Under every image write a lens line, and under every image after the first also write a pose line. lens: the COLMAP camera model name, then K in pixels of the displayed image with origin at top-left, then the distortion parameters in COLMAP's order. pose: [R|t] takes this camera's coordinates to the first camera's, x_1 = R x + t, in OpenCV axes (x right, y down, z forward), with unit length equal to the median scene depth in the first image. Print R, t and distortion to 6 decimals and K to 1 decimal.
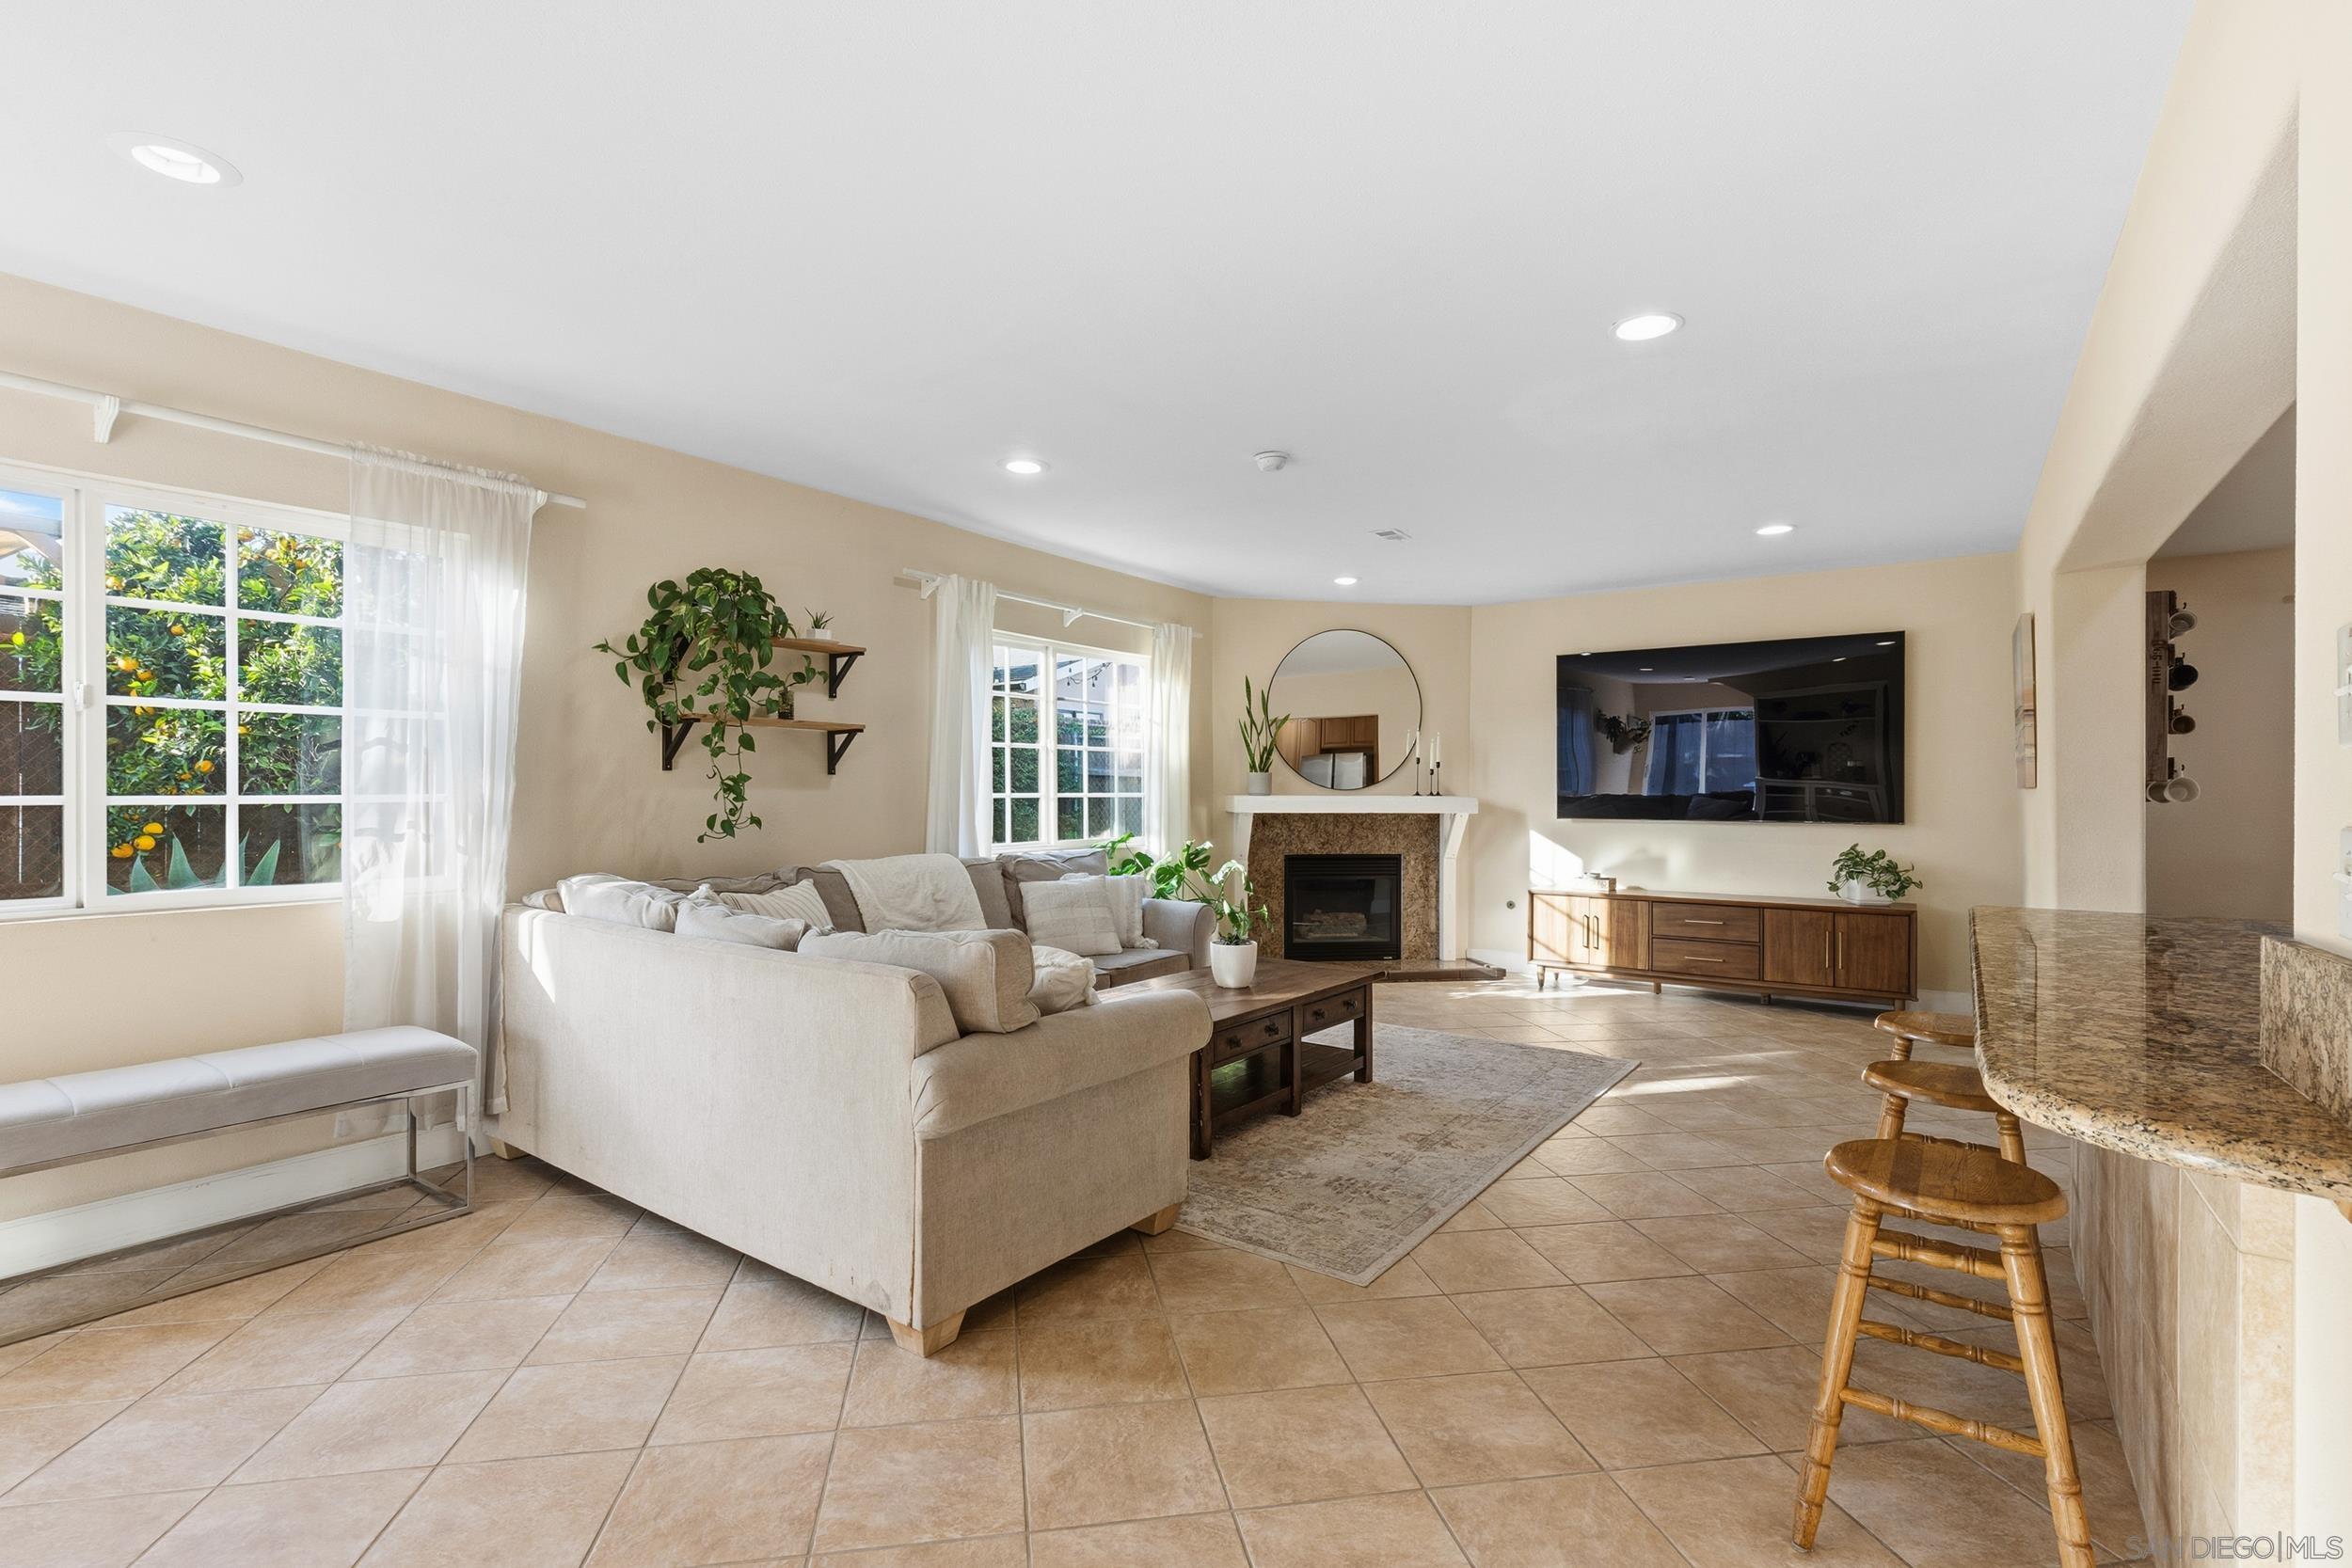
lens RADIAL K [[1085.0, 0, 1176.0], [0, 1085.0, 784.0], [0, 0, 1]] dist [0.001159, -0.000041]
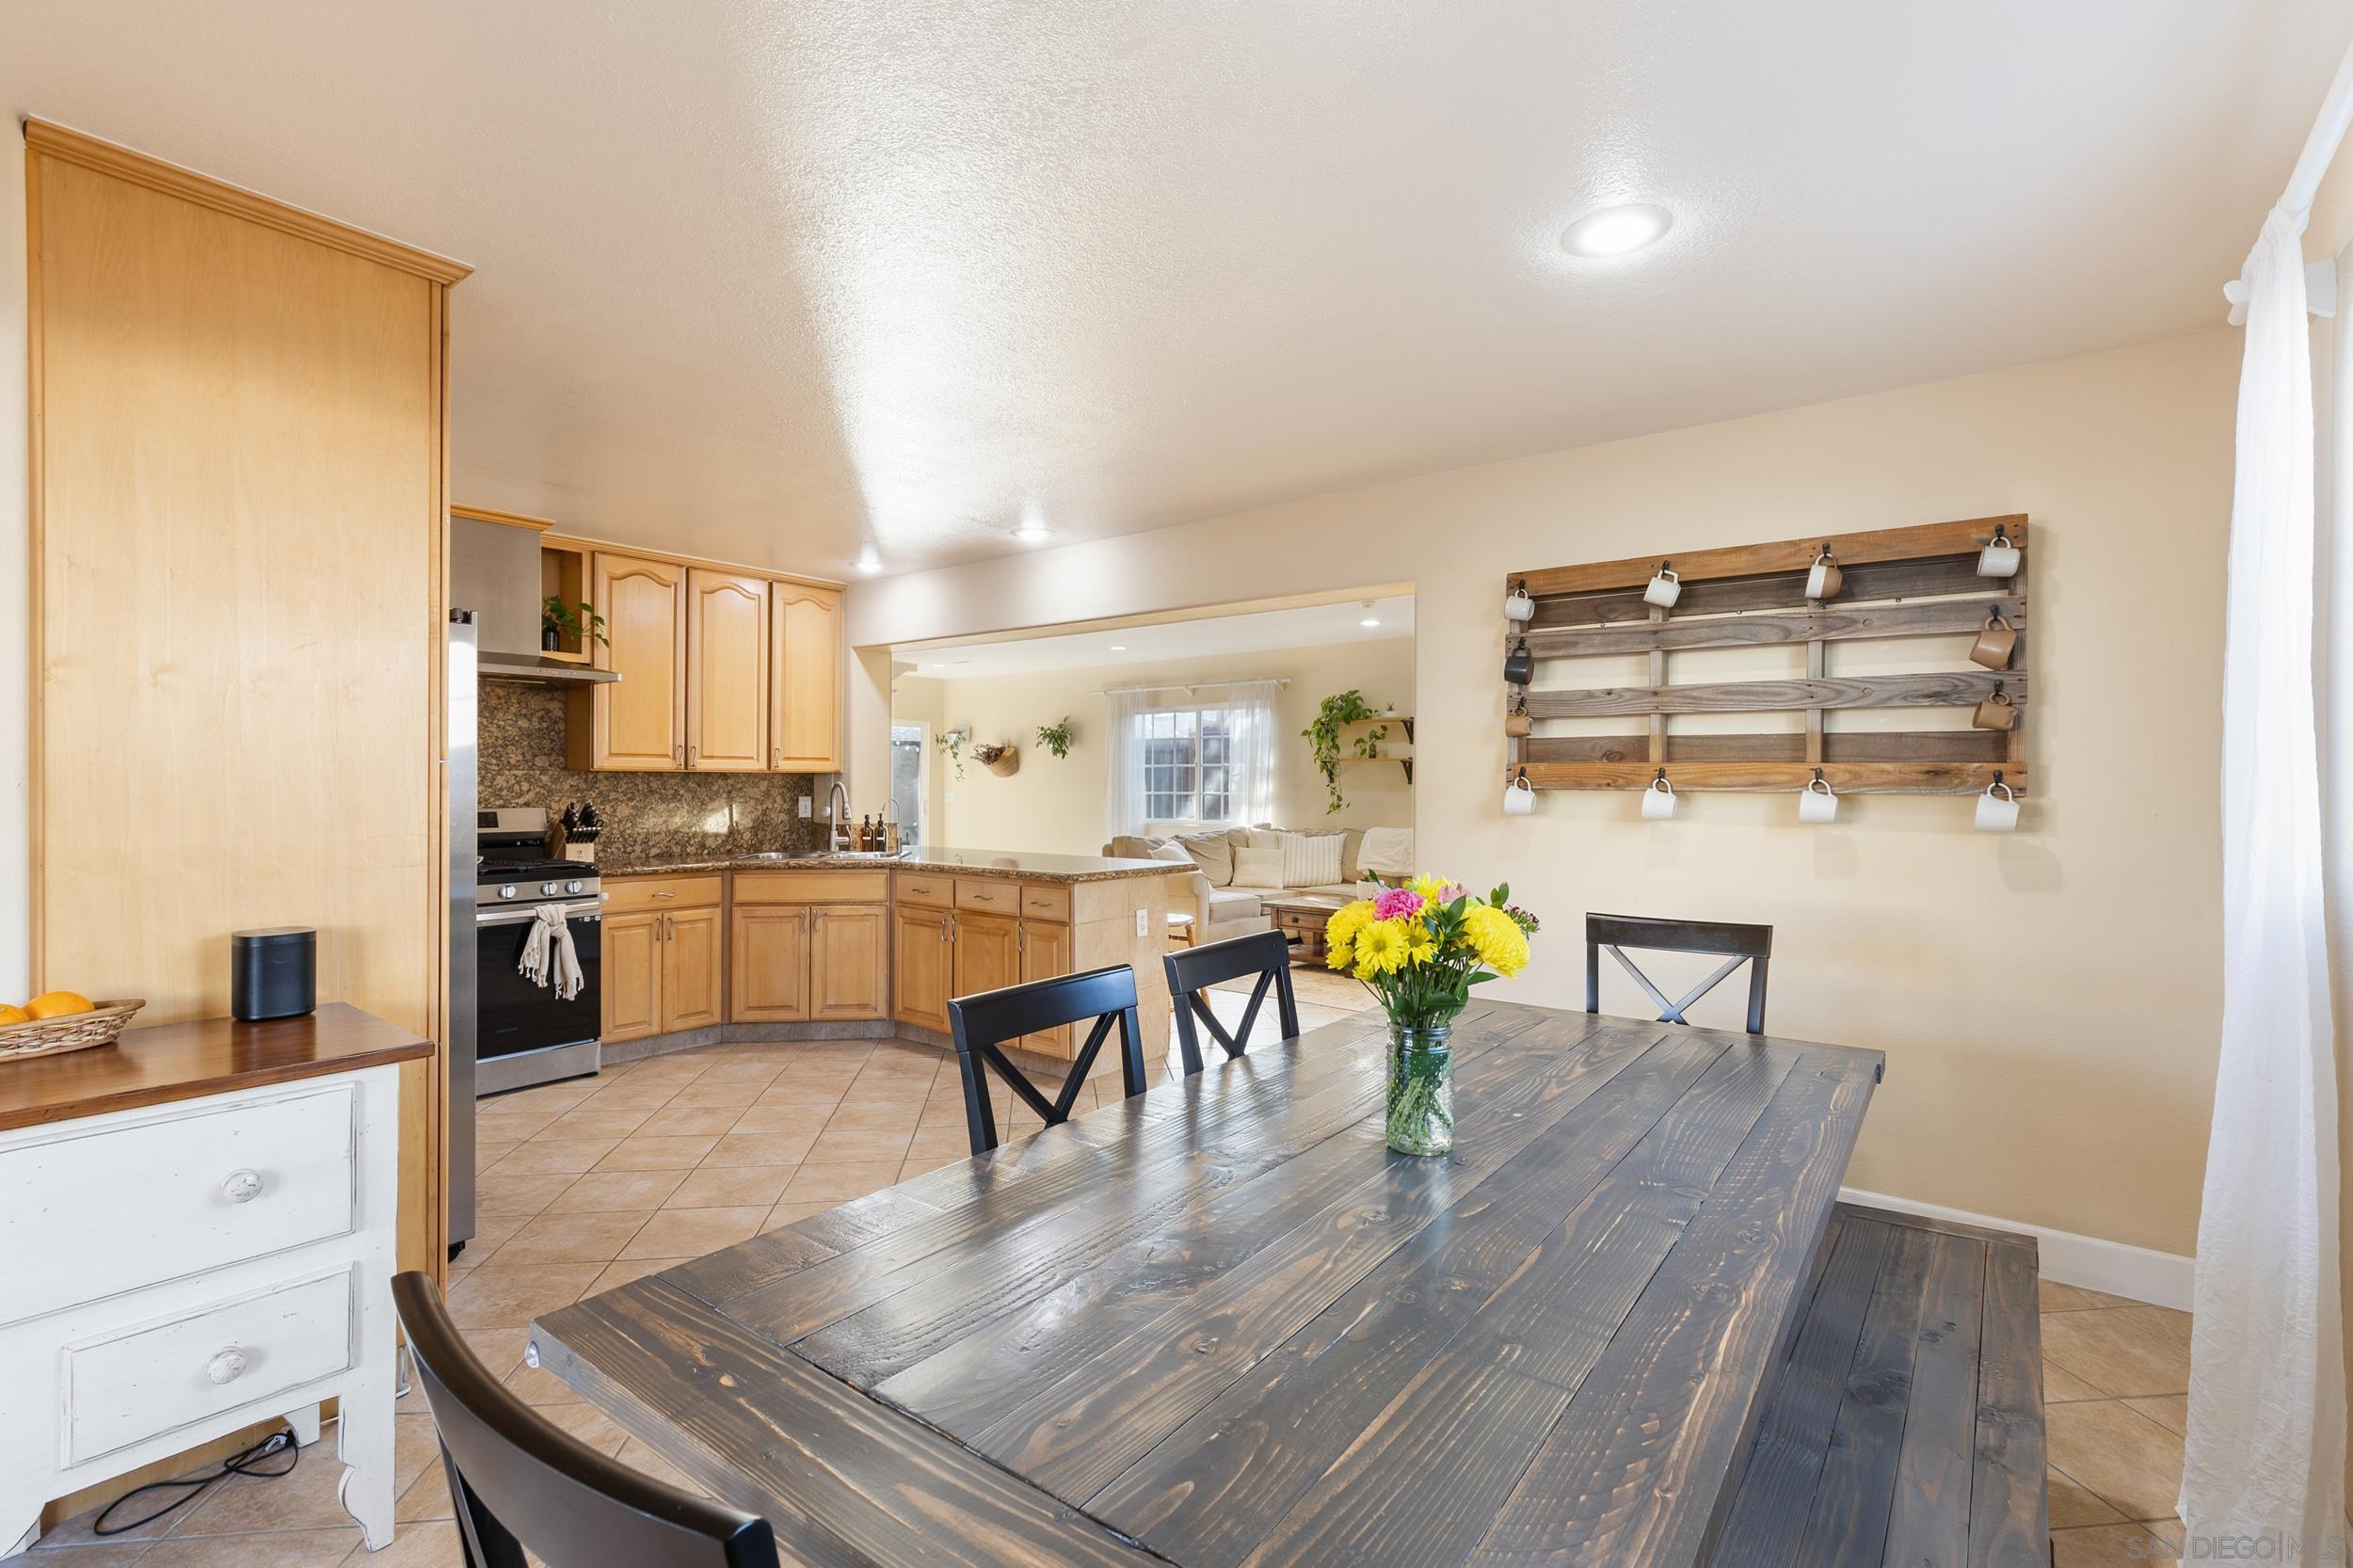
lens RADIAL K [[1063.3, 0, 1165.7], [0, 1063.3, 791.1], [0, 0, 1]] dist [0.005004, 0.000109]
pose [[-0.050459, 0.006608, -0.998704, 2.252247], [0.000902, 0.999978, 0.006571, -0.013866], [0.998726, -0.000569, -0.050464, 0.951763]]
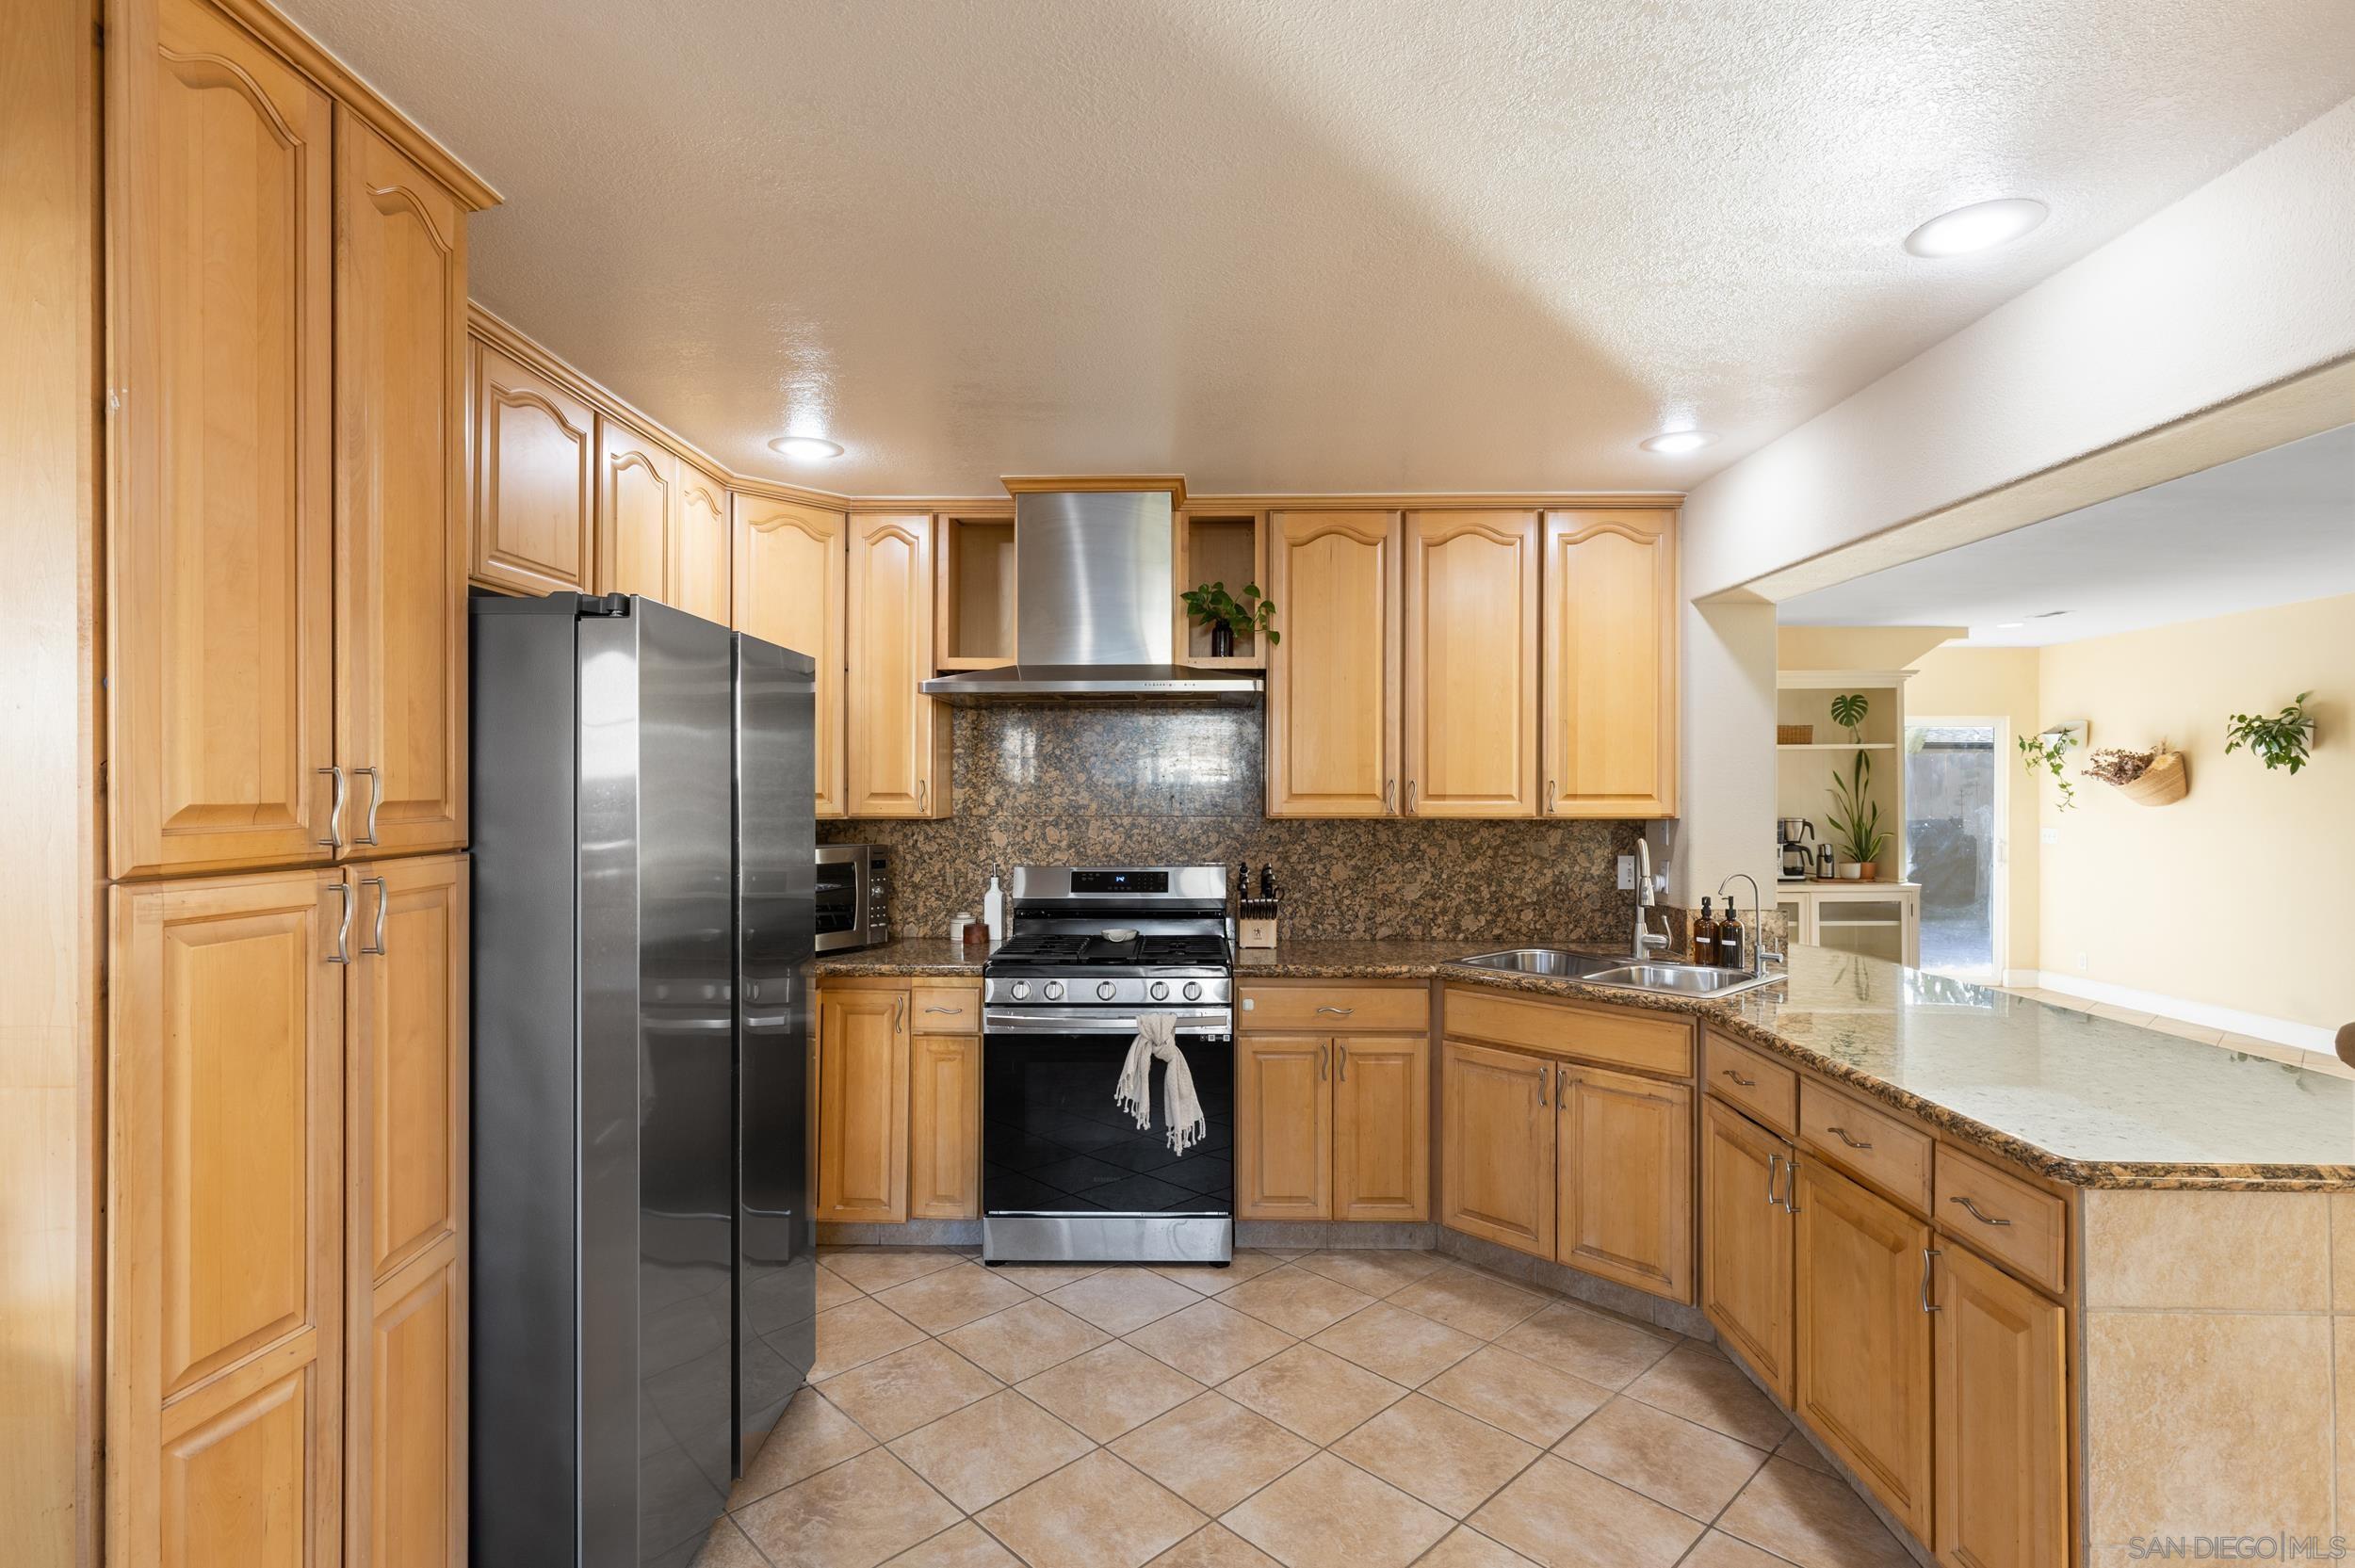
lens RADIAL K [[1120.8, 0, 1188.0], [0, 1120.8, 785.5], [0, 0, 1]] dist [0.000626, 0.000353]
pose [[-0.822921, -0.005062, -0.568134, 1.477689], [-0.000540, 0.999967, -0.008128, -0.058994], [0.568156, -0.006382, -0.822896, 0.948072]]
